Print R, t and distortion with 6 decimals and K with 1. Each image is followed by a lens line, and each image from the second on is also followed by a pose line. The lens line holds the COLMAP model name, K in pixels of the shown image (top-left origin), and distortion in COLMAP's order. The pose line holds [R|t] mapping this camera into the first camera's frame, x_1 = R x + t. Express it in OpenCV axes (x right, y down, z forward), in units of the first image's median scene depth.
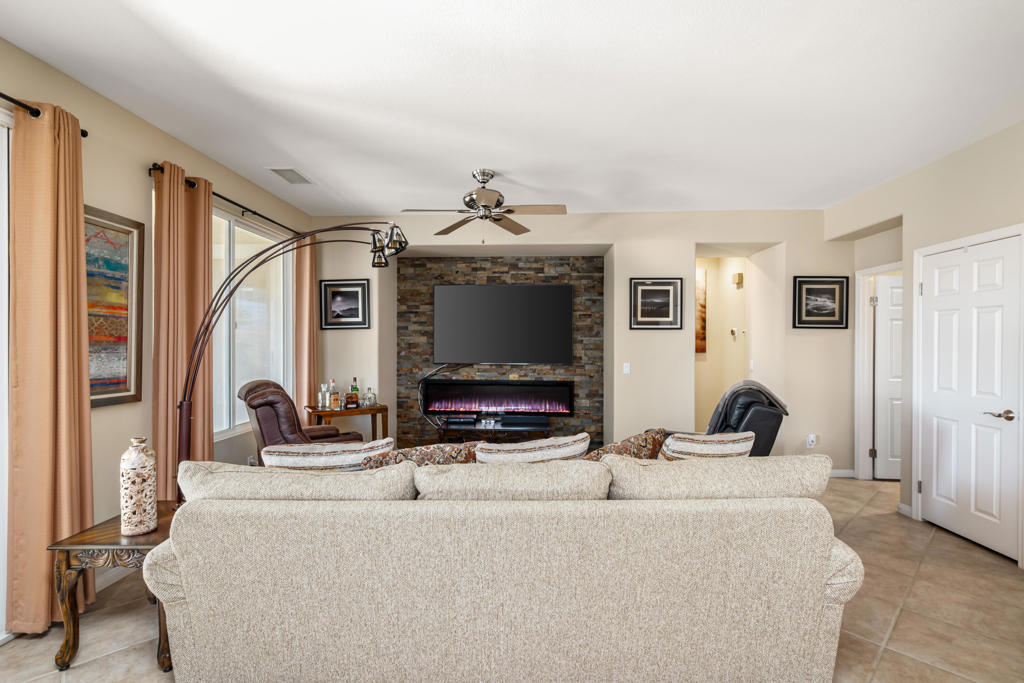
lens RADIAL K [[466.6, 0, 511.7], [0, 466.6, 346.7], [0, 0, 1]] dist [-0.001477, 0.000038]
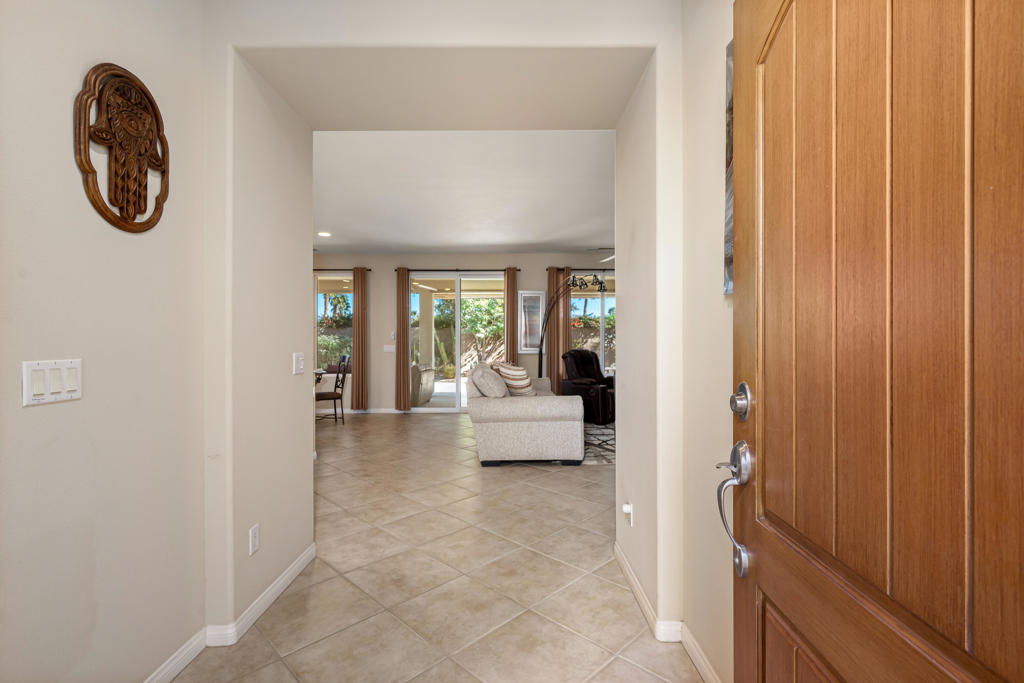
lens RADIAL K [[466.6, 0, 509.3], [0, 466.6, 344.1], [0, 0, 1]] dist [-0.001477, 0.000038]
pose [[0.033158, -0.000304, -0.999450, 1.040065], [-0.004139, 0.999991, -0.000441, 0.032862], [0.999442, 0.004152, 0.033156, 0.348423]]
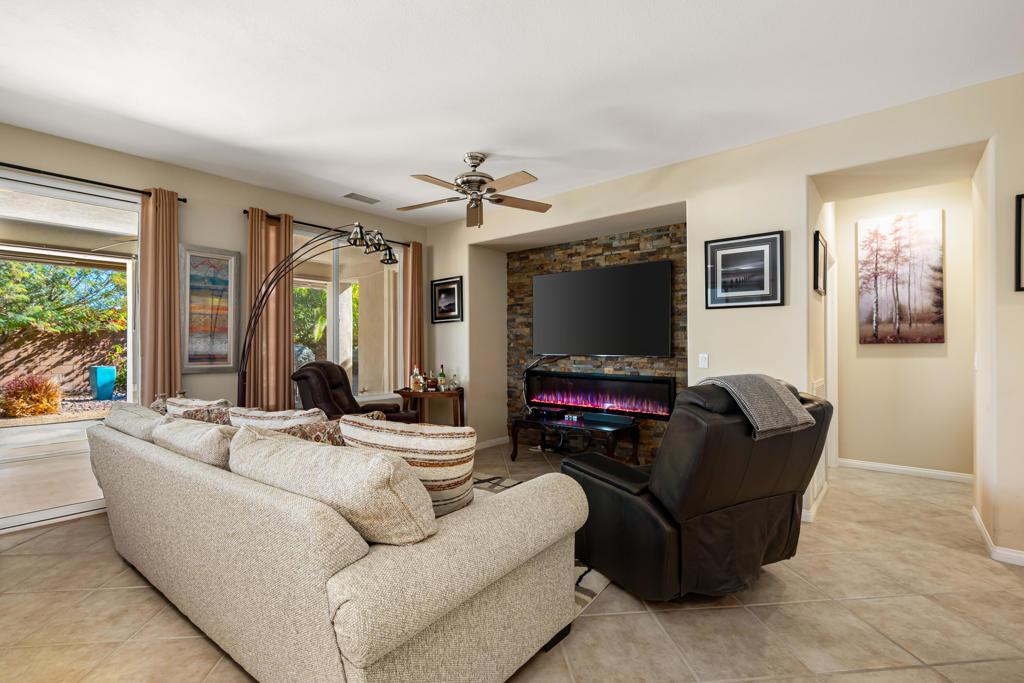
lens RADIAL K [[466.6, 0, 507.2], [0, 466.6, 340.9], [0, 0, 1]] dist [-0.001477, 0.000038]
pose [[0.790992, -0.010438, -0.611738, 0.400299], [0.001520, 0.999885, -0.015095, 0.021768], [0.611825, 0.011010, 0.790917, 0.178199]]
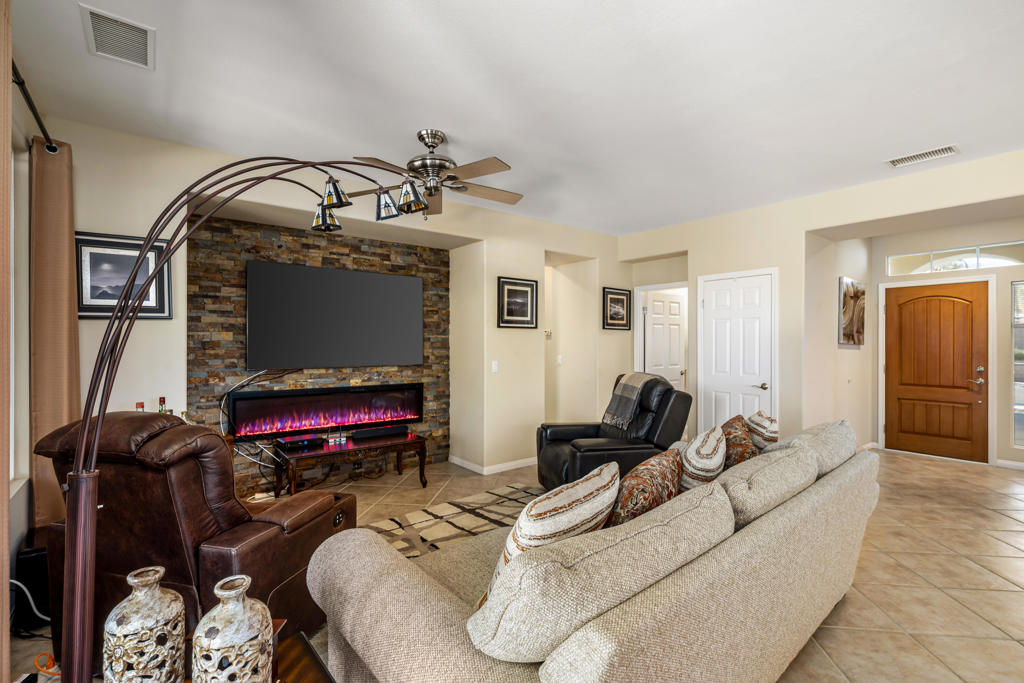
lens RADIAL K [[466.6, 0, 515.7], [0, 466.6, 341.4], [0, 0, 1]] dist [-0.001477, 0.000038]
pose [[0.750584, -0.001726, 0.660773, -0.332724], [0.004812, 0.999984, -0.002854, -0.003819], [-0.660758, 0.005322, 0.750580, 0.192581]]
